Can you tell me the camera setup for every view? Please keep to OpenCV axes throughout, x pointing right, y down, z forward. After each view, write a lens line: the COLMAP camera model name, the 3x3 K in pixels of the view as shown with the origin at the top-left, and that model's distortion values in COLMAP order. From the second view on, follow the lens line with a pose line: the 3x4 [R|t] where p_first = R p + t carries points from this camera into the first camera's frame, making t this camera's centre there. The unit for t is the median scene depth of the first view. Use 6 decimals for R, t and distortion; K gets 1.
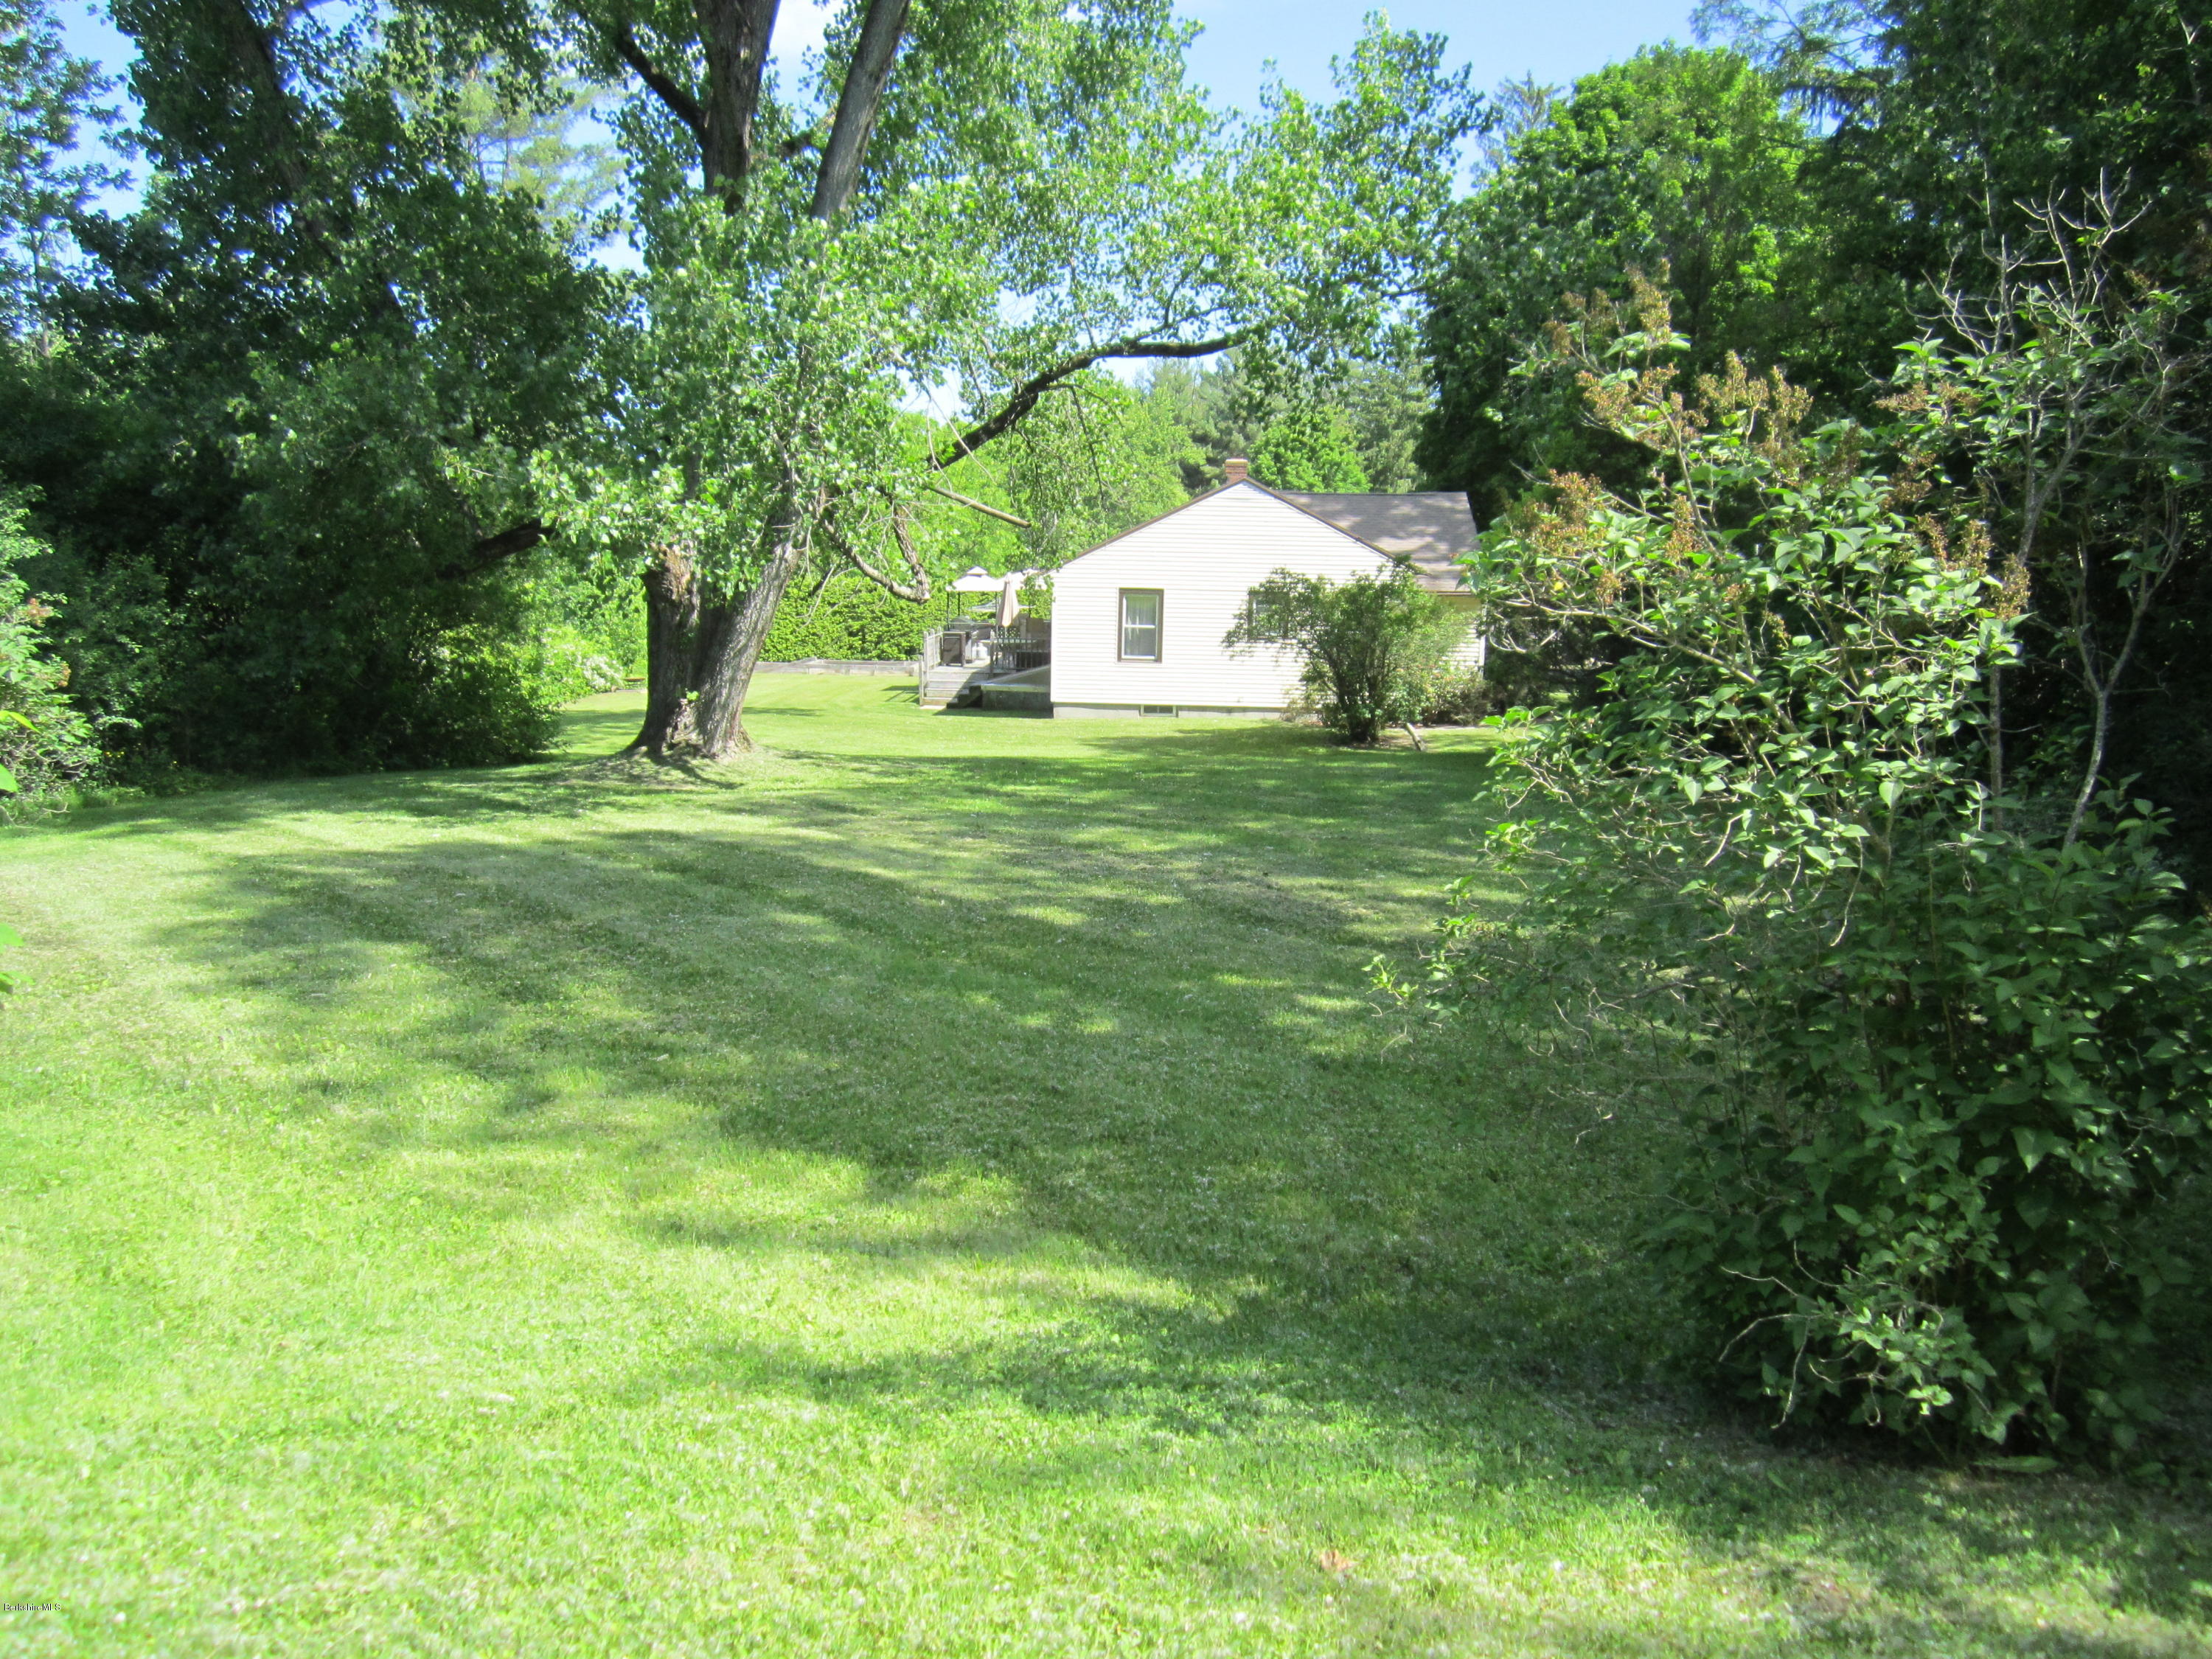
lens RADIAL K [[1847.0, 0, 1105.1], [0, 1847.0, 831.0], [0, 0, 1]] dist [-0.053115, 0.016870]
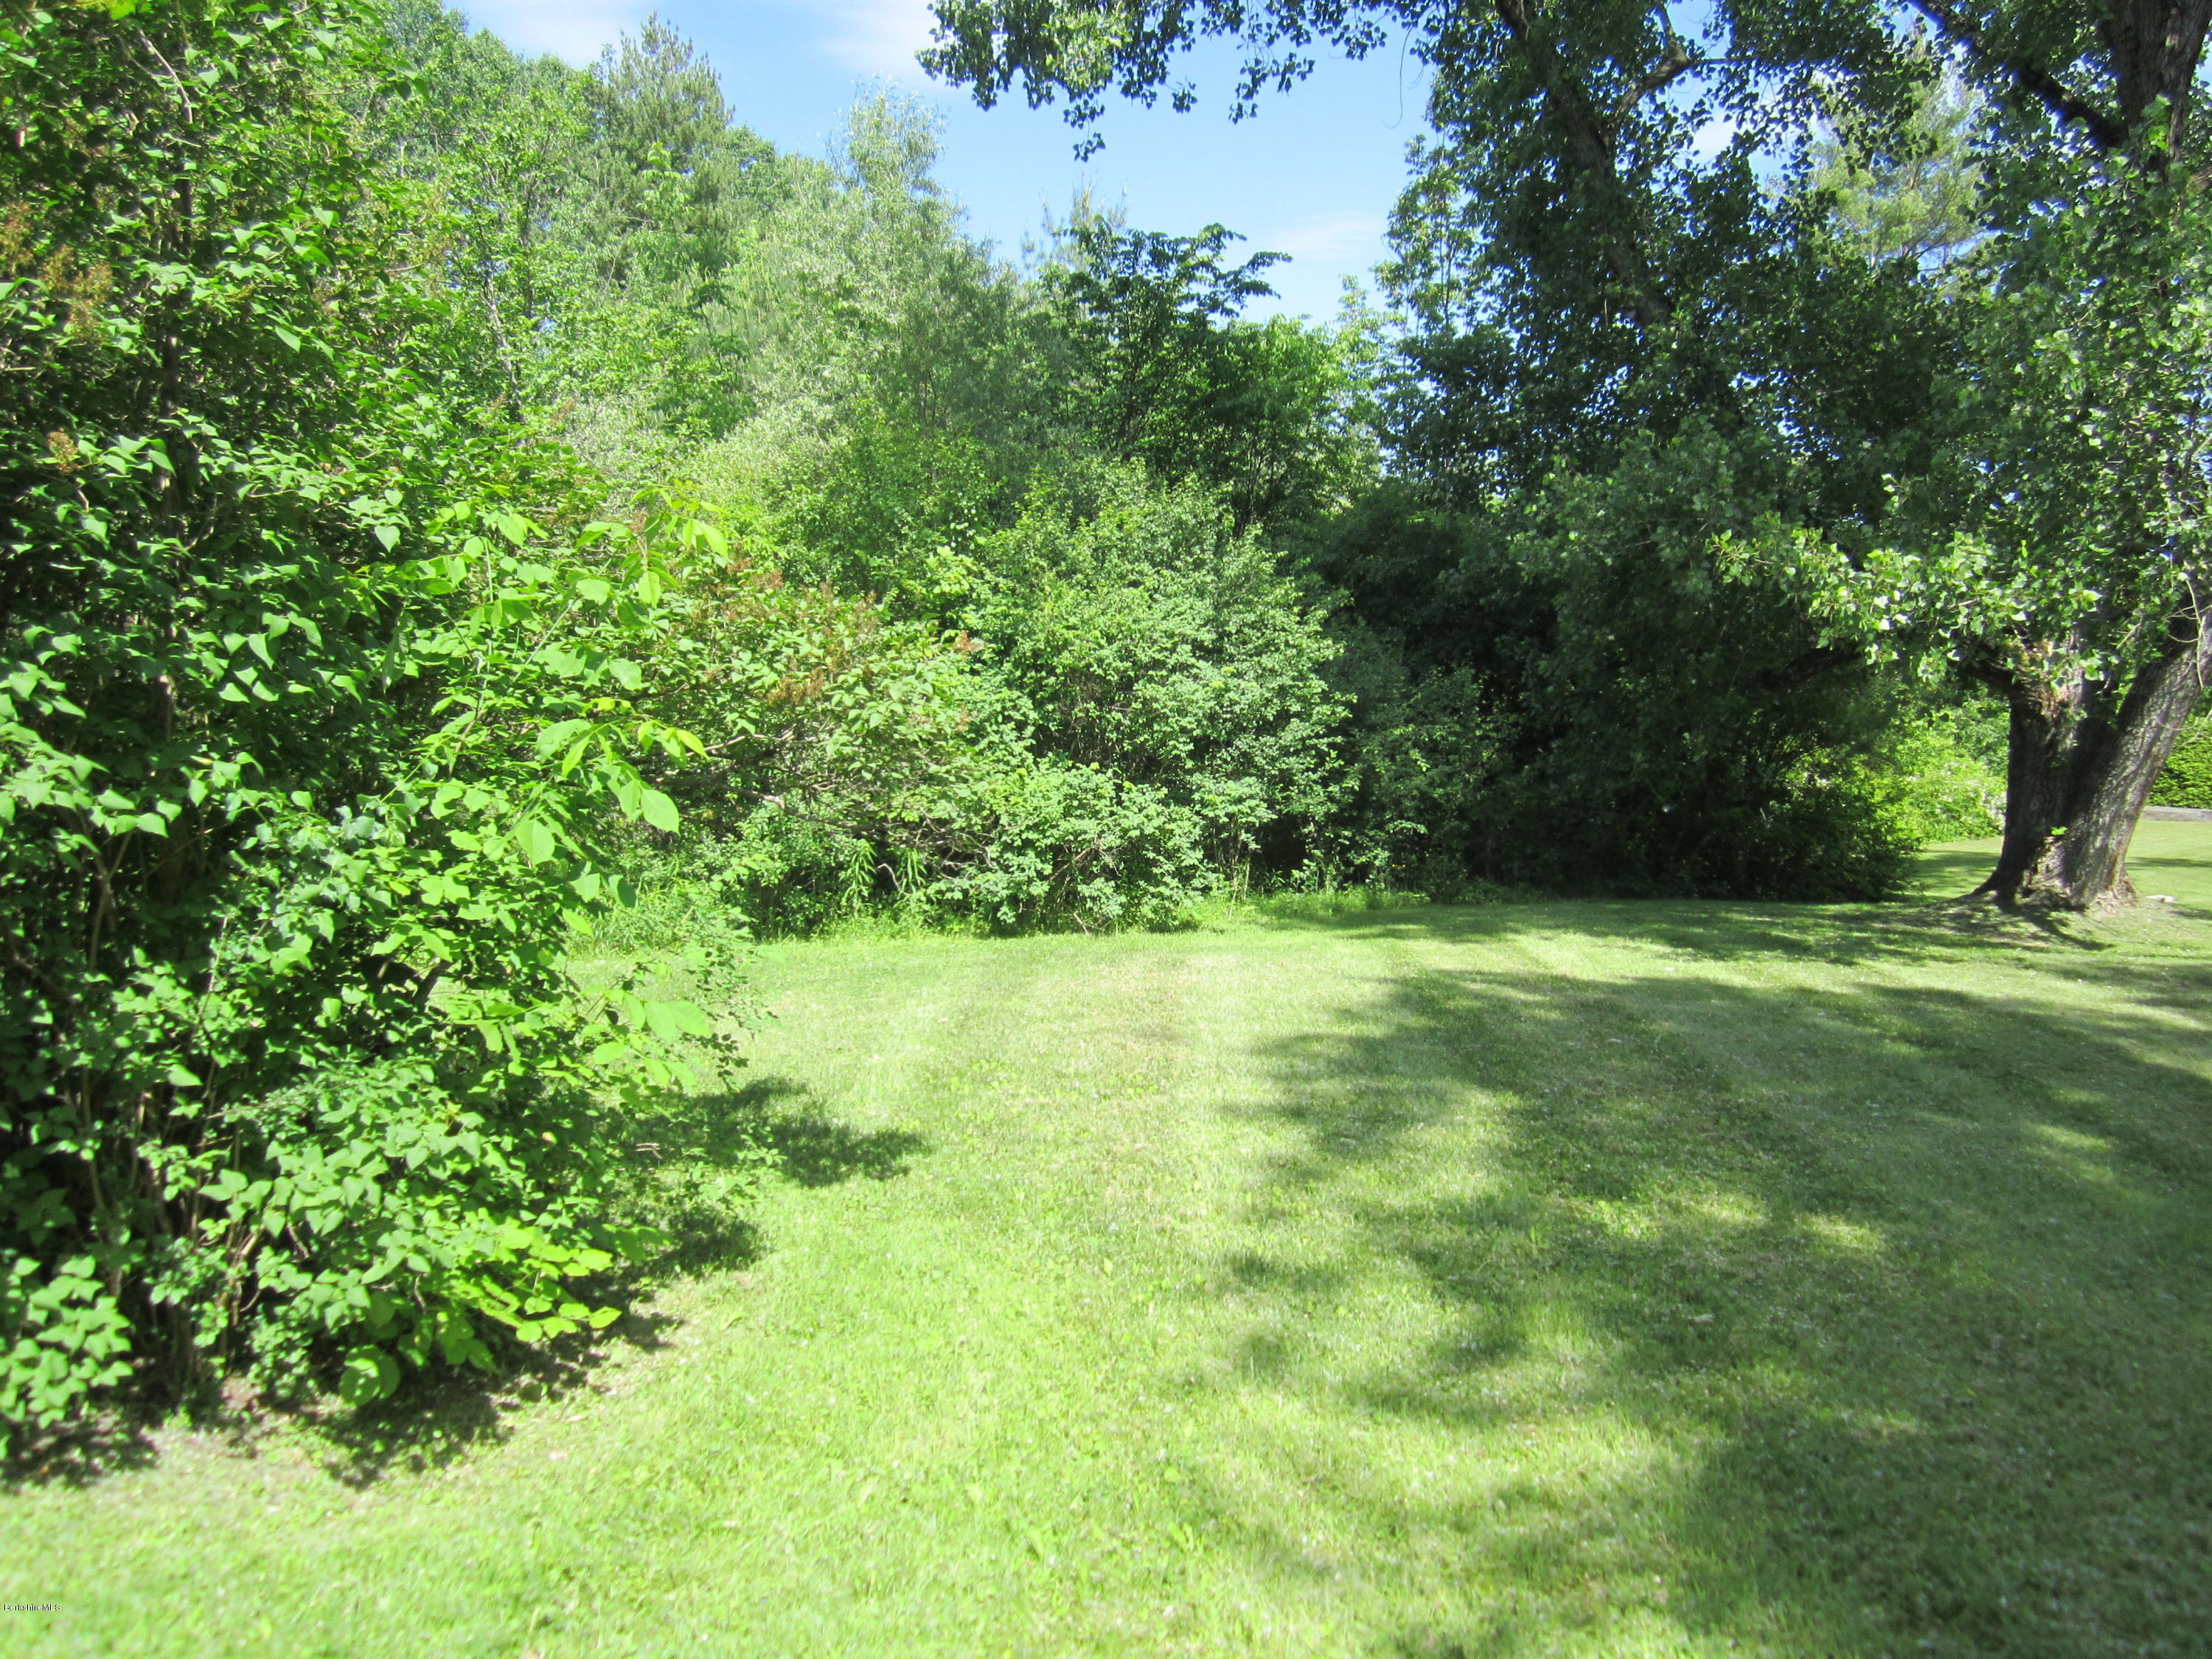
lens RADIAL K [[1847.0, 0, 1083.1], [0, 1847.0, 879.0], [0, 0, 1]] dist [-0.053115, 0.016870]
pose [[0.732257, 0.066515, -0.677772, 0.012932], [-0.097756, 0.995179, -0.007949, -0.003988], [0.673976, 0.072077, 0.735229, 0.105575]]
